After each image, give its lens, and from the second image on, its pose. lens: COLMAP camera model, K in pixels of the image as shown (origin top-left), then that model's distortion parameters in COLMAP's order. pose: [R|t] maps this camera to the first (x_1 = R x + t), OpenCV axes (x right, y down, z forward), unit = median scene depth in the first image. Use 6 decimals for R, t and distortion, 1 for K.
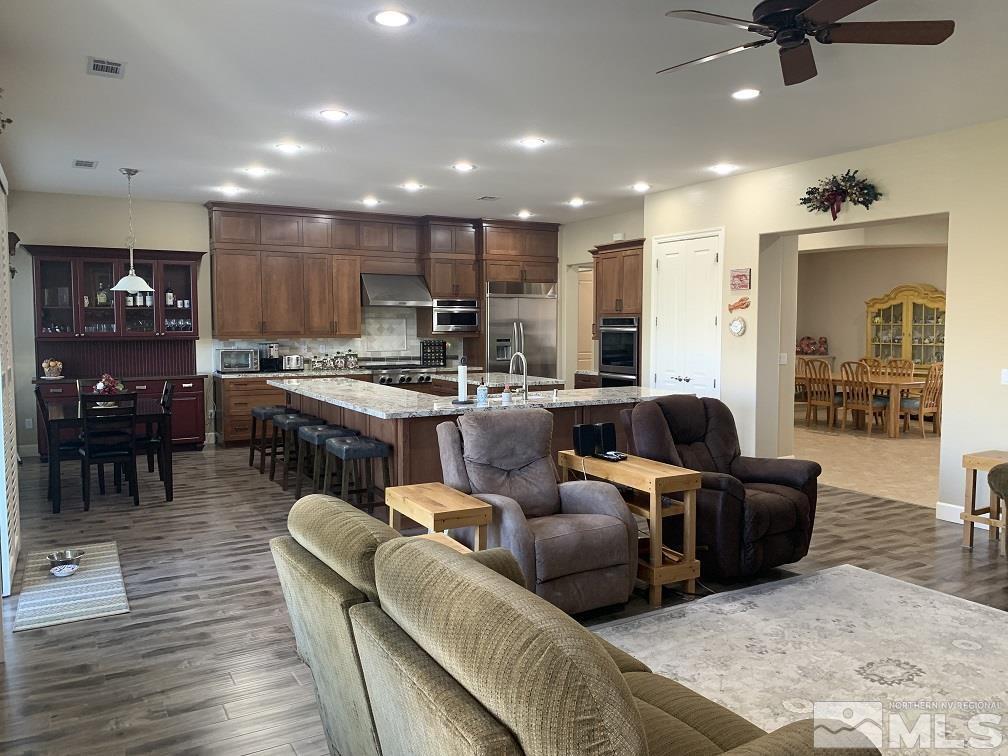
lens RADIAL K [[764.6, 0, 505.2], [0, 764.6, 373.3], [0, 0, 1]] dist [0.002025, -0.007592]
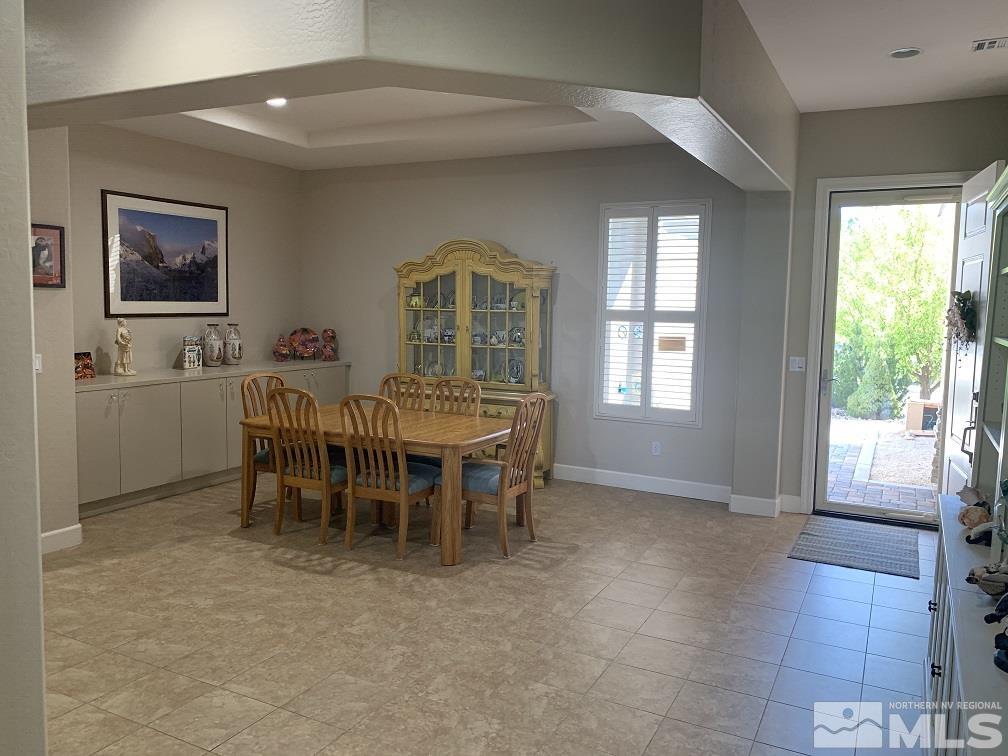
lens RADIAL K [[764.6, 0, 505.2], [0, 764.6, 373.3], [0, 0, 1]] dist [0.002025, -0.007592]
pose [[0.845236, -0.031385, 0.533471, 0.250046], [0.015774, 0.999304, 0.033799, -0.036140], [-0.534161, -0.020153, 0.845143, 0.506905]]
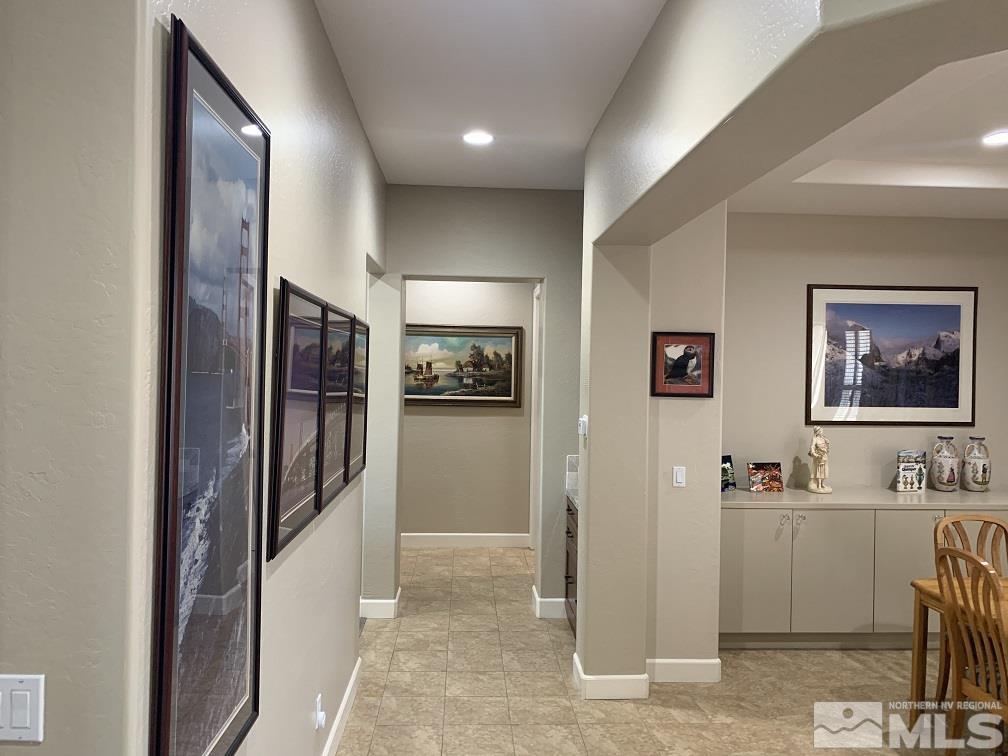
lens RADIAL K [[764.6, 0, 505.2], [0, 764.6, 373.3], [0, 0, 1]] dist [0.002025, -0.007592]
pose [[0.887219, 0.016627, -0.461048, 0.349339], [-0.048399, 0.997190, -0.057174, -0.056156], [0.458802, 0.073041, 0.885531, 0.590786]]
